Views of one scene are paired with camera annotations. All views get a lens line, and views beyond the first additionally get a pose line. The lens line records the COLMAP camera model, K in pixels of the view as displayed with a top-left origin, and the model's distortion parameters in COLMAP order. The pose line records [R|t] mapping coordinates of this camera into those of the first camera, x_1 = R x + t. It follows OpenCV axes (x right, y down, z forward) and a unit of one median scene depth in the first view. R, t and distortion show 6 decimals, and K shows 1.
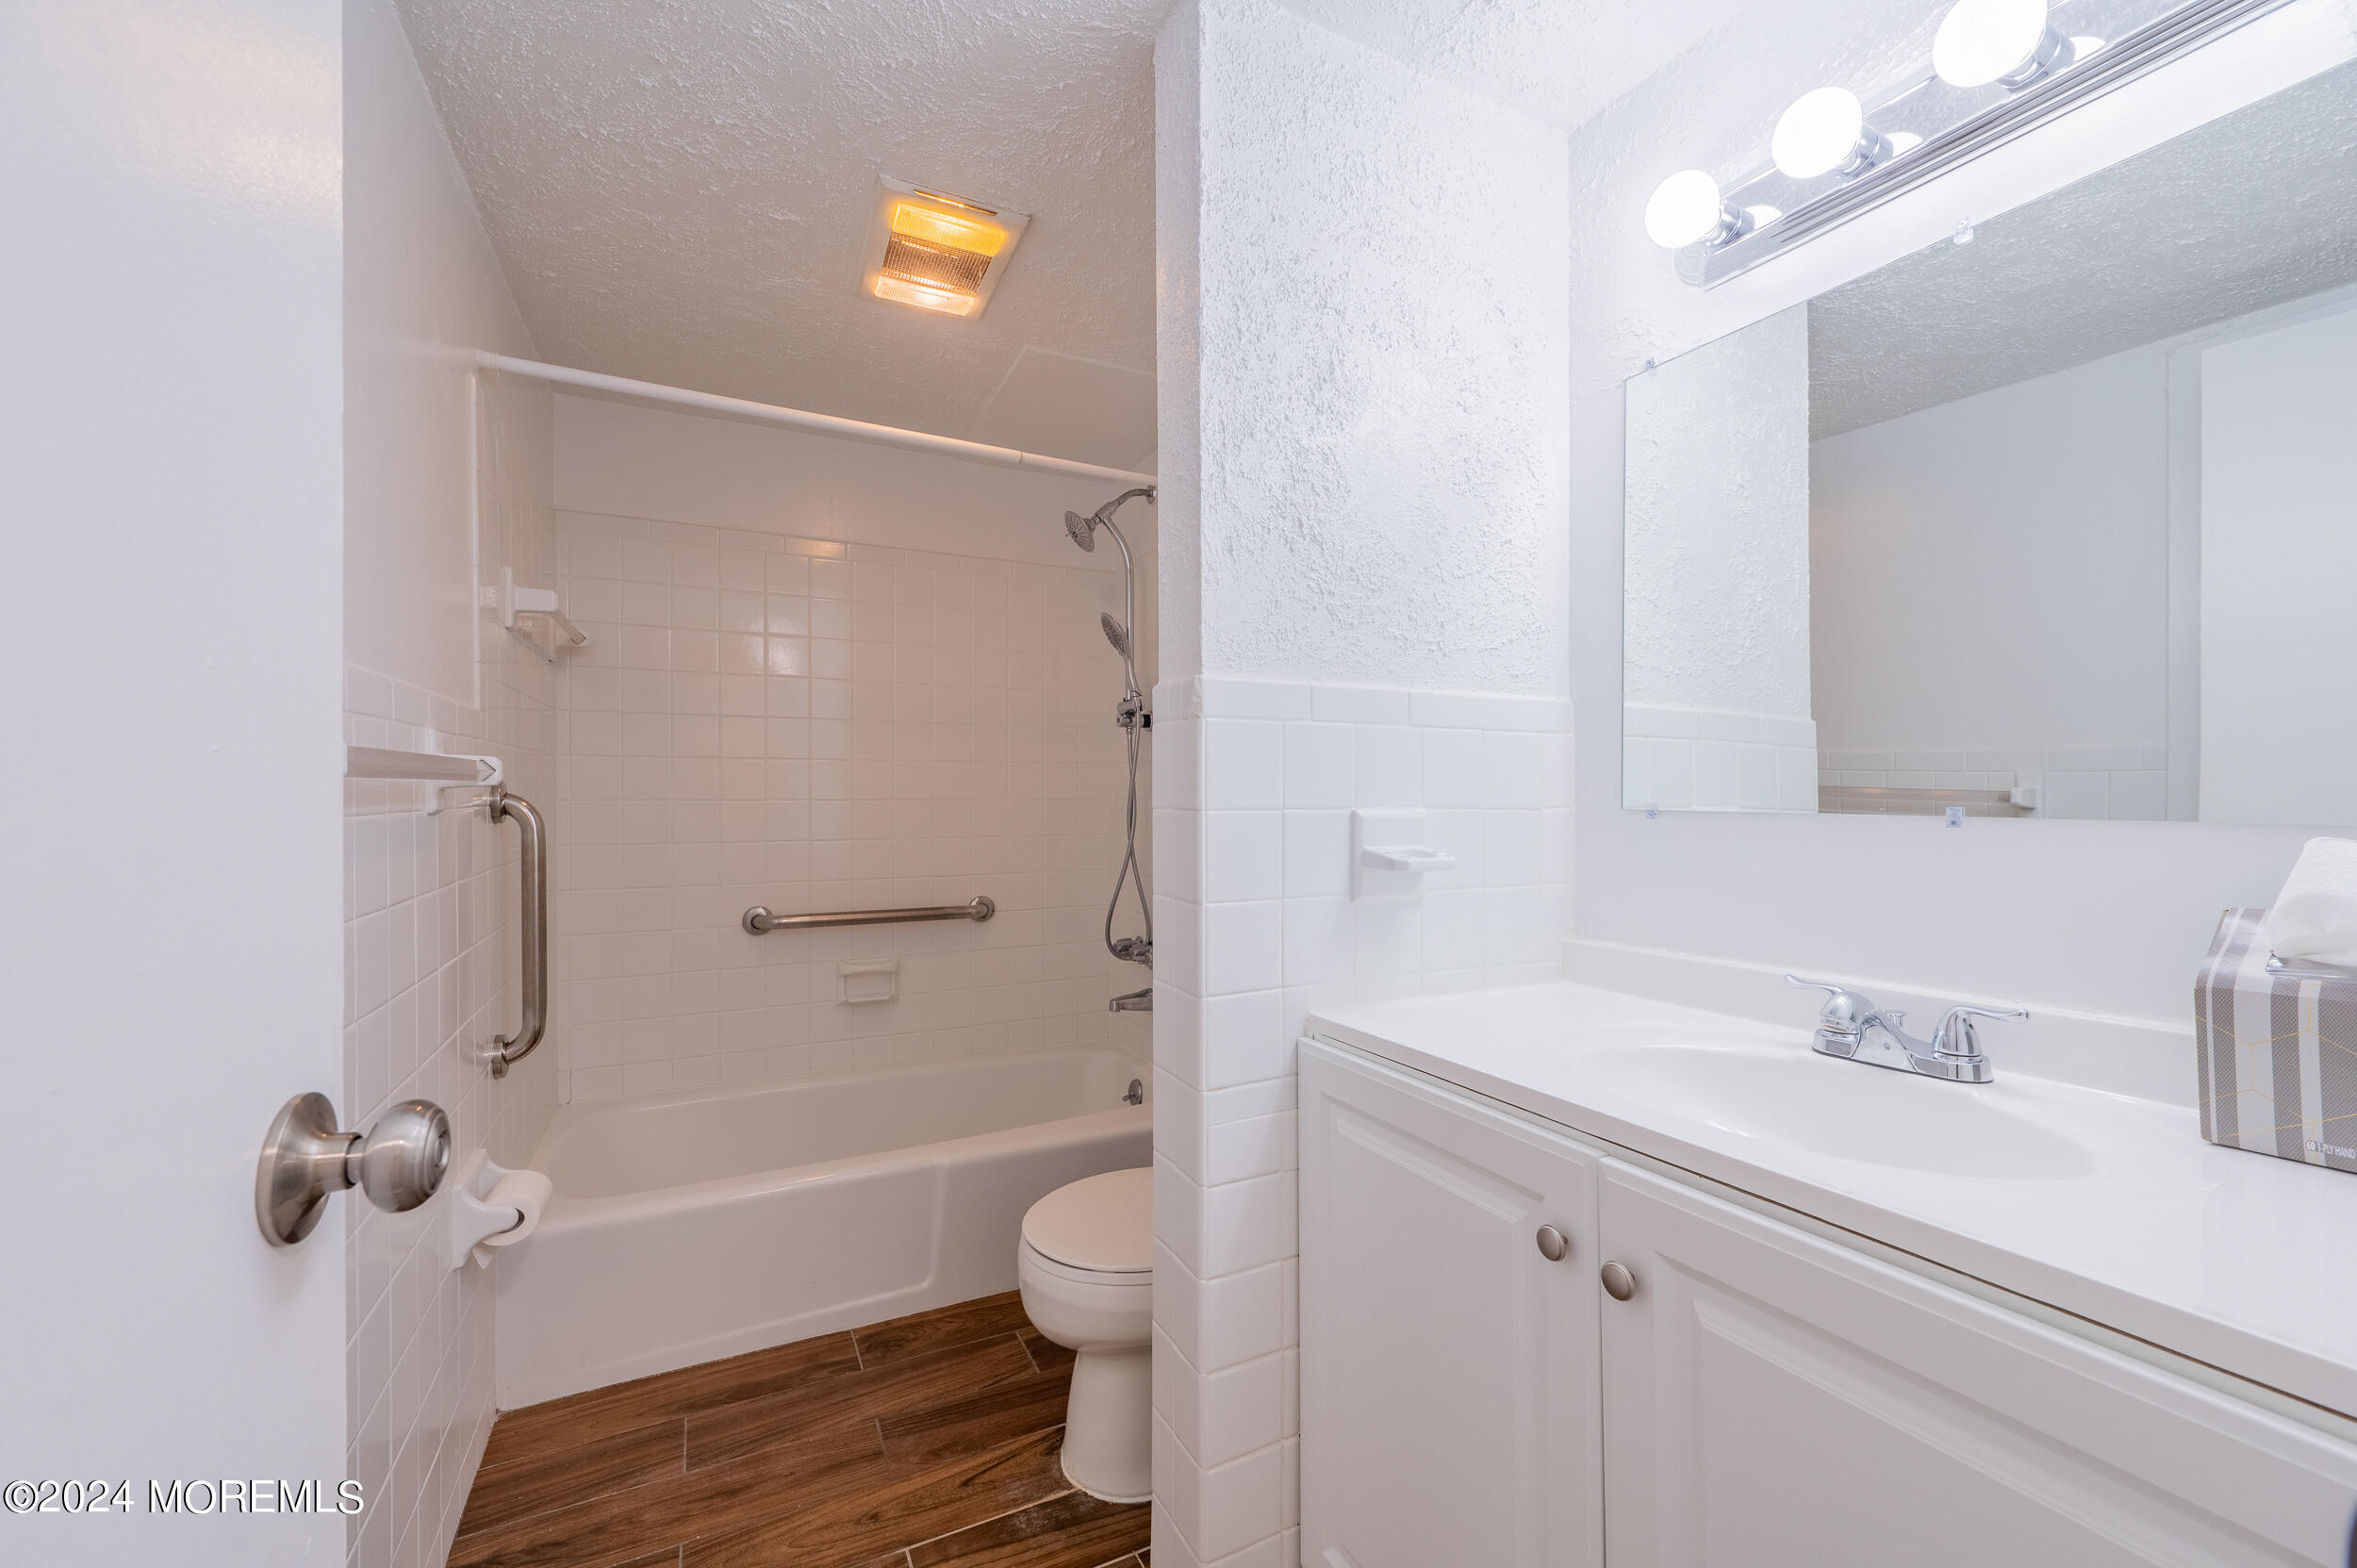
lens RADIAL K [[943.3, 0, 1174.3], [0, 943.3, 789.0], [0, 0, 1]] dist [-0.001490, 0.000325]
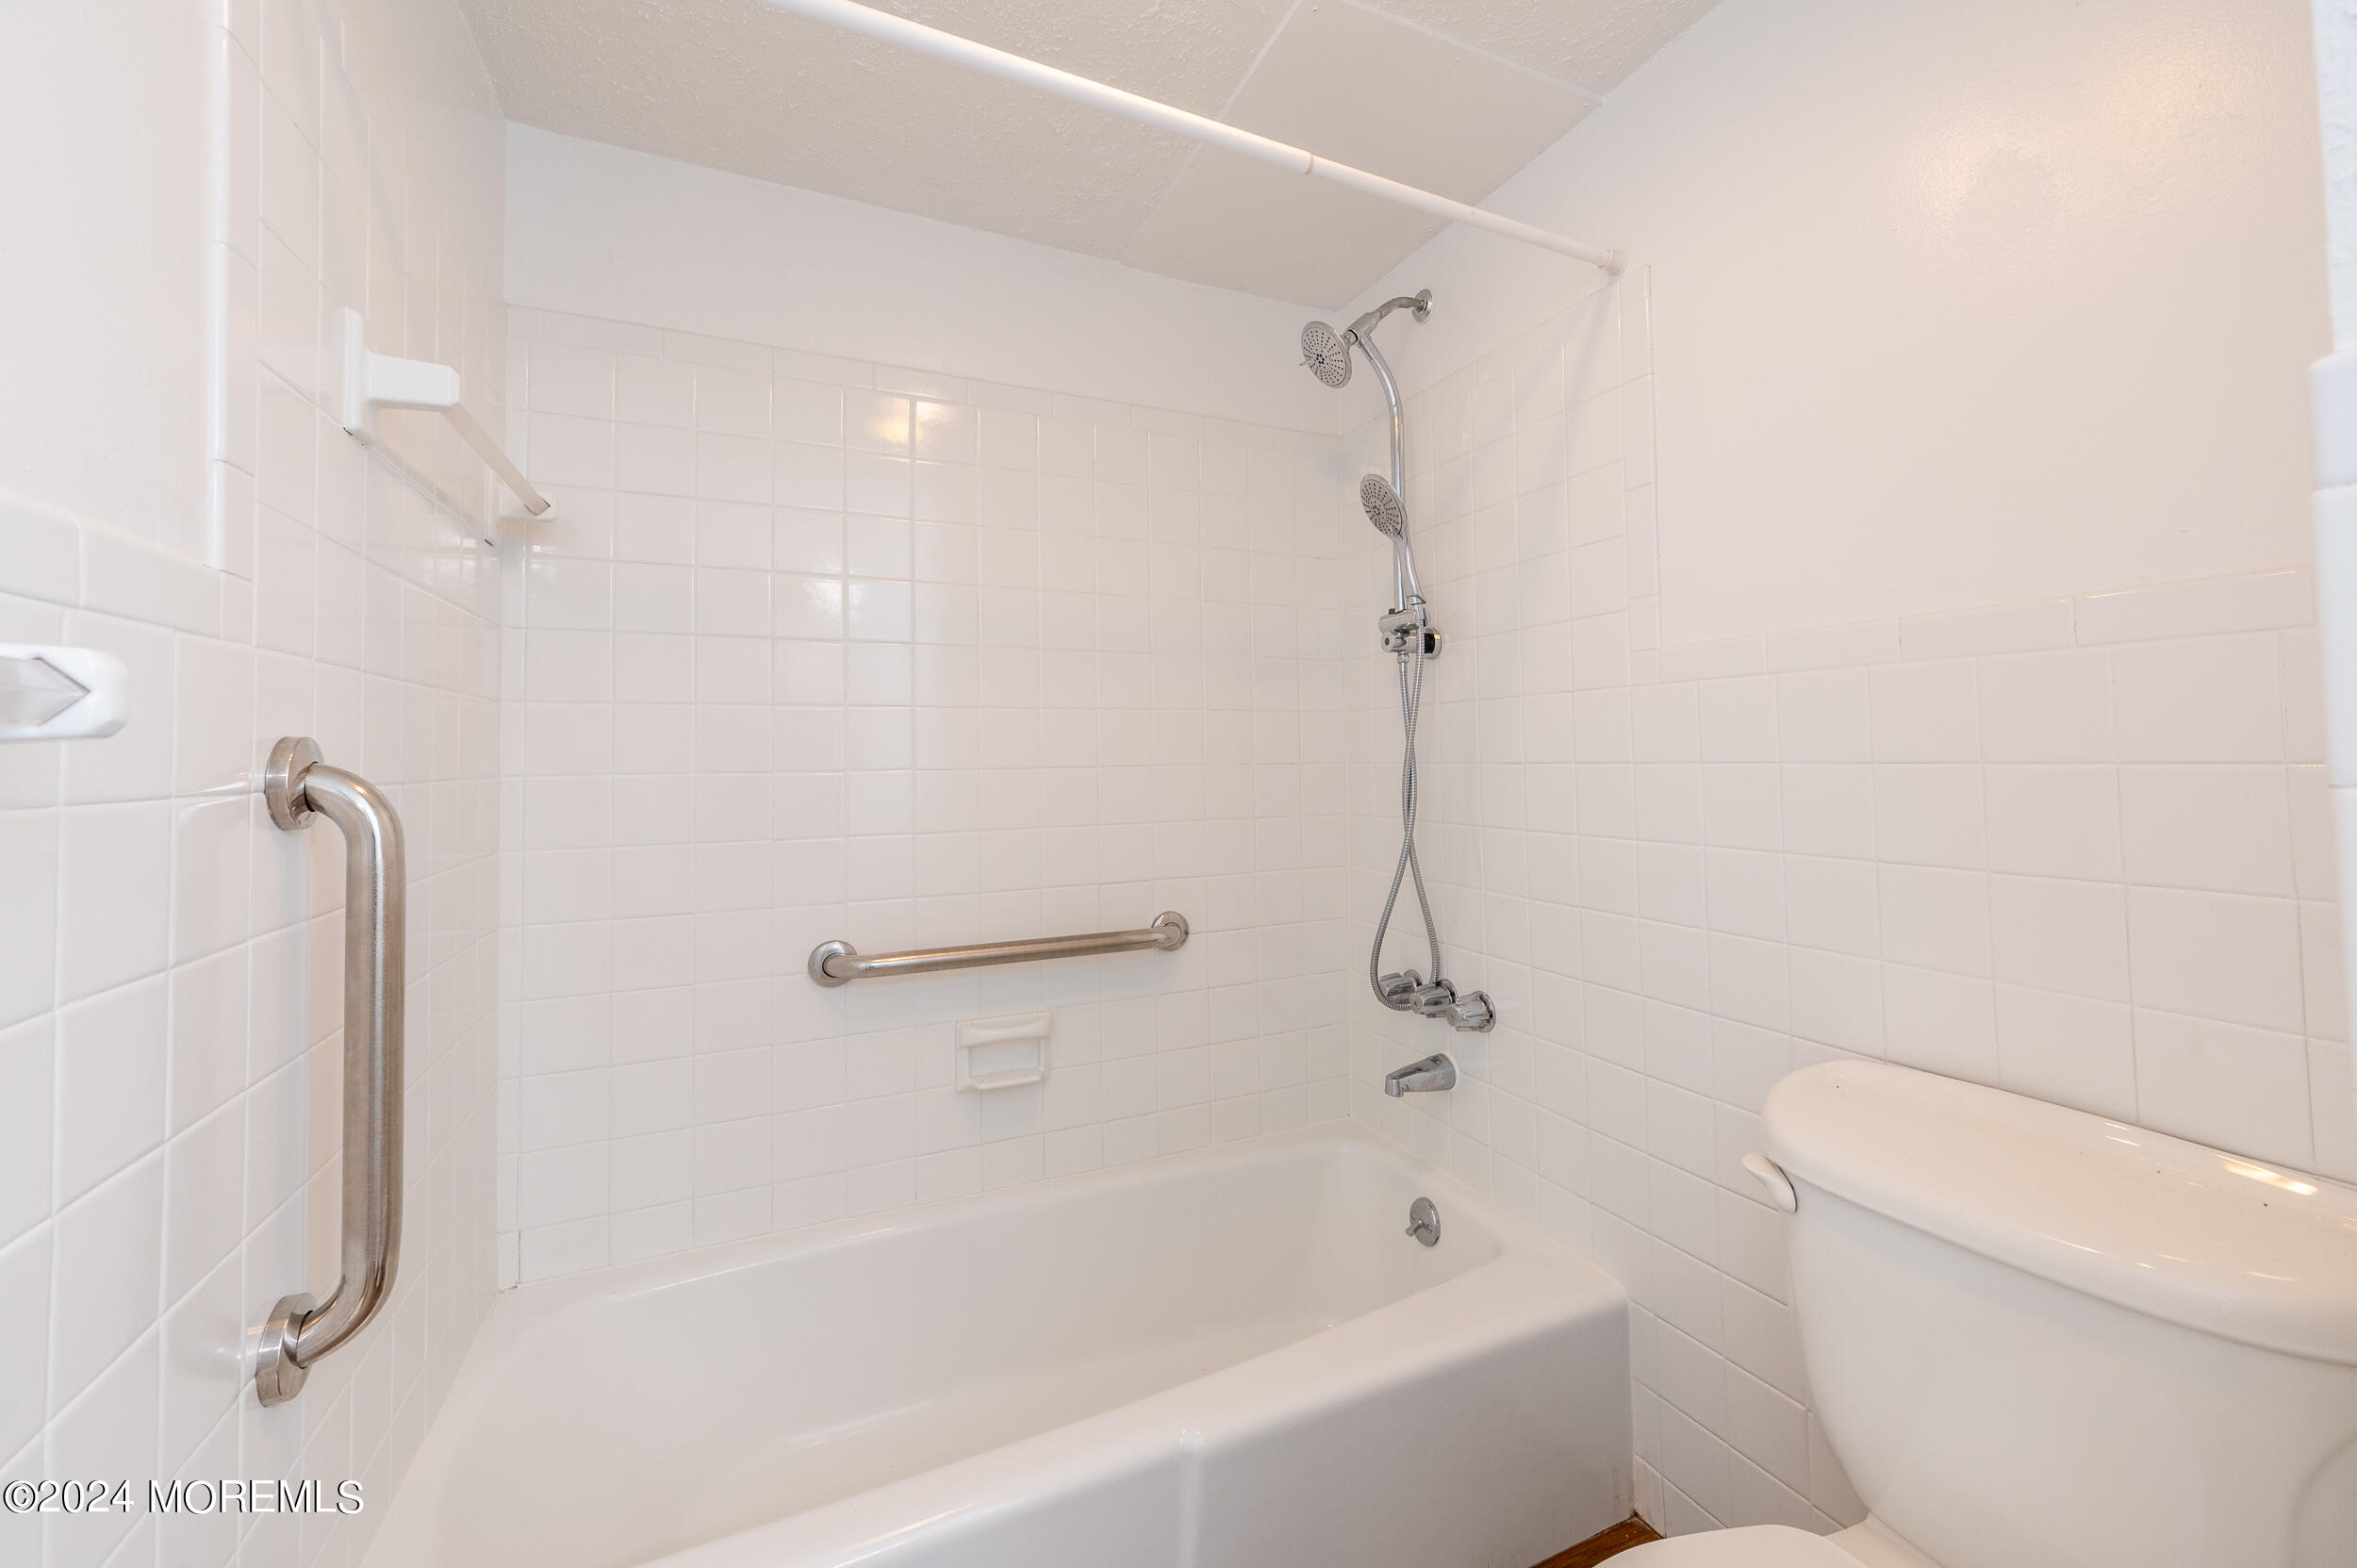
lens RADIAL K [[943.3, 0, 1239.8], [0, 943.3, 716.3], [0, 0, 1]] dist [-0.001490, 0.000325]
pose [[0.999776, -0.013890, 0.015940, -0.176447], [0.014529, 0.999065, -0.040724, 0.004411], [-0.015359, 0.040947, 0.999043, 0.357869]]
